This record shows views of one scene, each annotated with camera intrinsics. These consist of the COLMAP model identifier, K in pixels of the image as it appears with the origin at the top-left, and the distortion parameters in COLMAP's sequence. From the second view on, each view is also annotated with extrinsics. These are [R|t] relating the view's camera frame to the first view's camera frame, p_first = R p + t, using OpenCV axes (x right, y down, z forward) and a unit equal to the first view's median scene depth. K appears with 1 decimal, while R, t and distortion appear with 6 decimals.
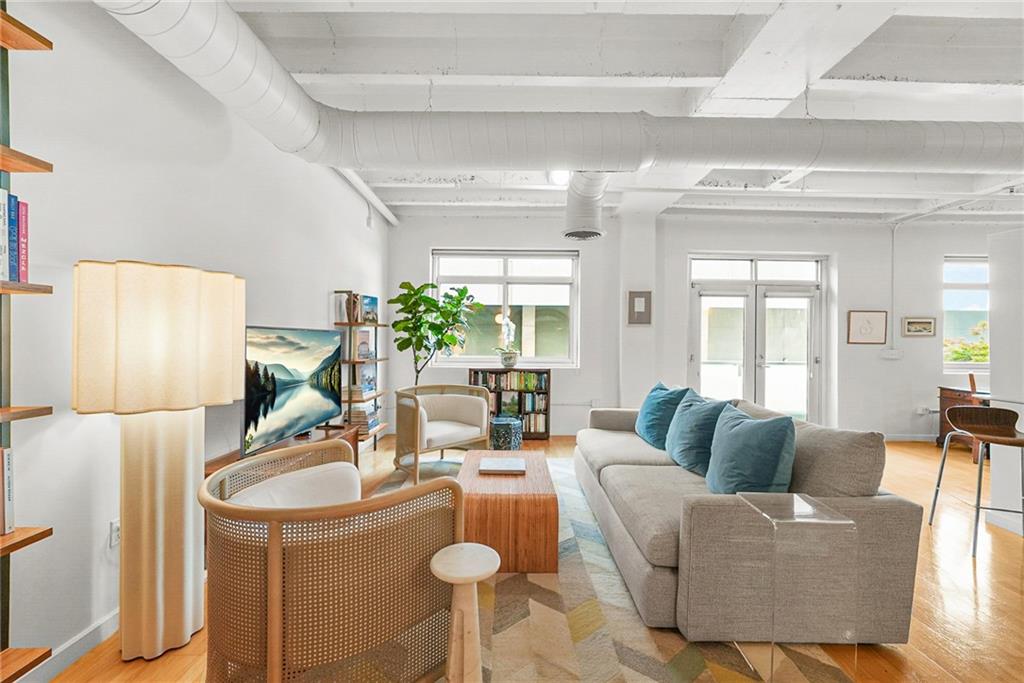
lens RADIAL K [[404.3, 0, 512.5], [0, 404.3, 338.4], [0, 0, 1]] dist [-0.005654, 0.000883]
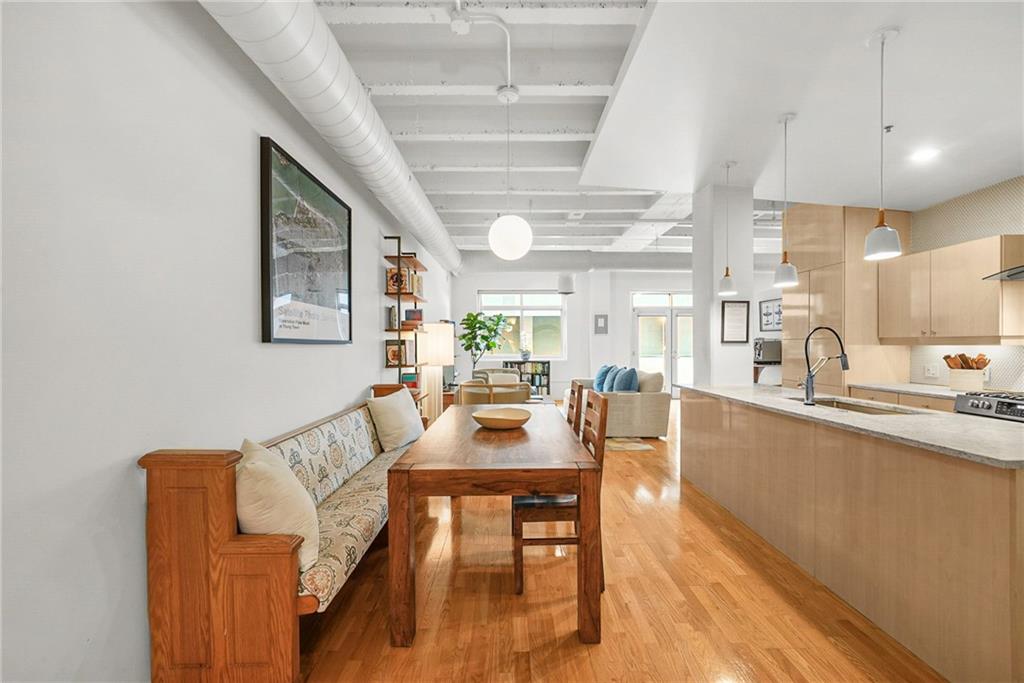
lens RADIAL K [[404.3, 0, 514.4], [0, 404.3, 347.8], [0, 0, 1]] dist [-0.005654, 0.000883]
pose [[0.999597, -0.013986, 0.024695, -0.106085], [0.013672, 0.999824, 0.012828, -0.003329], [-0.024870, -0.012485, 0.999613, -0.769881]]
